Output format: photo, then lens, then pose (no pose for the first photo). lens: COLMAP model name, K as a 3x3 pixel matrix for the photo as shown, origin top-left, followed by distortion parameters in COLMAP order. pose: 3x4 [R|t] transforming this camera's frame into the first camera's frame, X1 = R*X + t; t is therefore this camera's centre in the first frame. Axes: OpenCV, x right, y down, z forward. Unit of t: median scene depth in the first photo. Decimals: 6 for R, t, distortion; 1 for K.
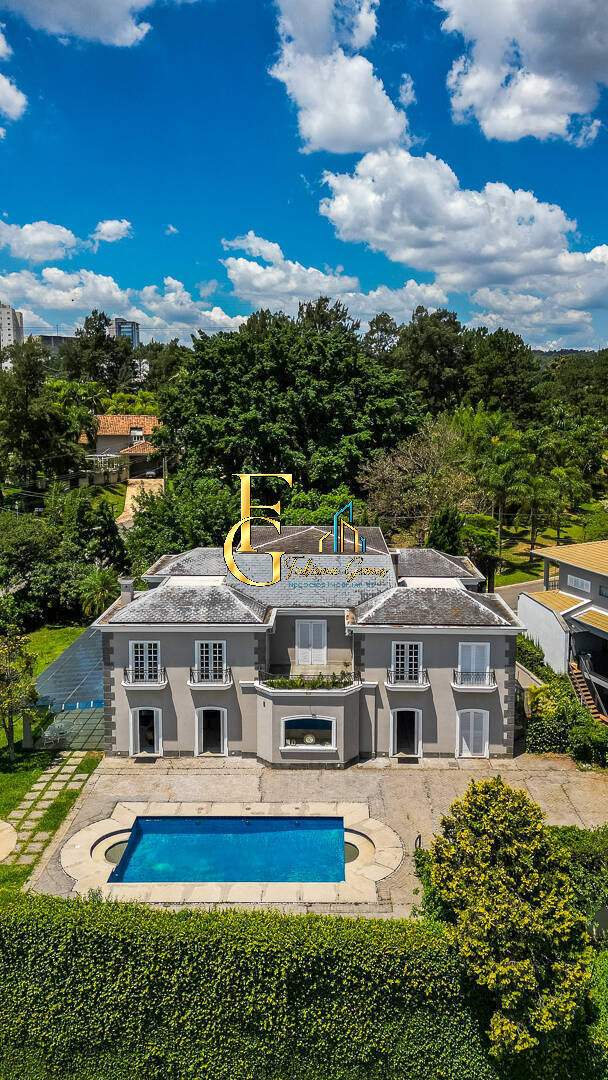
lens RADIAL K [[760.9, 0, 300.6], [0, 760.9, 551.5], [0, 0, 1]] dist [0.014017, -0.000784]
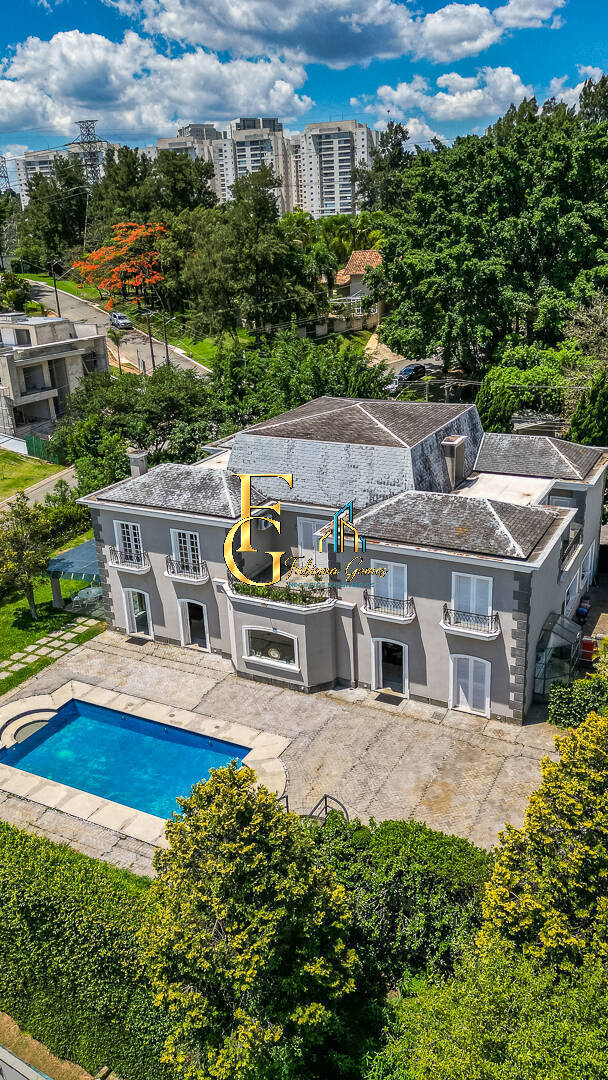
lens RADIAL K [[760.9, 0, 269.6], [0, 760.9, 587.3], [0, 0, 1]] dist [0.014017, -0.000784]
pose [[0.888731, 0.152276, -0.432400, 0.370900], [-0.043074, 0.966785, 0.251936, -0.049741], [0.456401, -0.205278, 0.865771, 0.243805]]
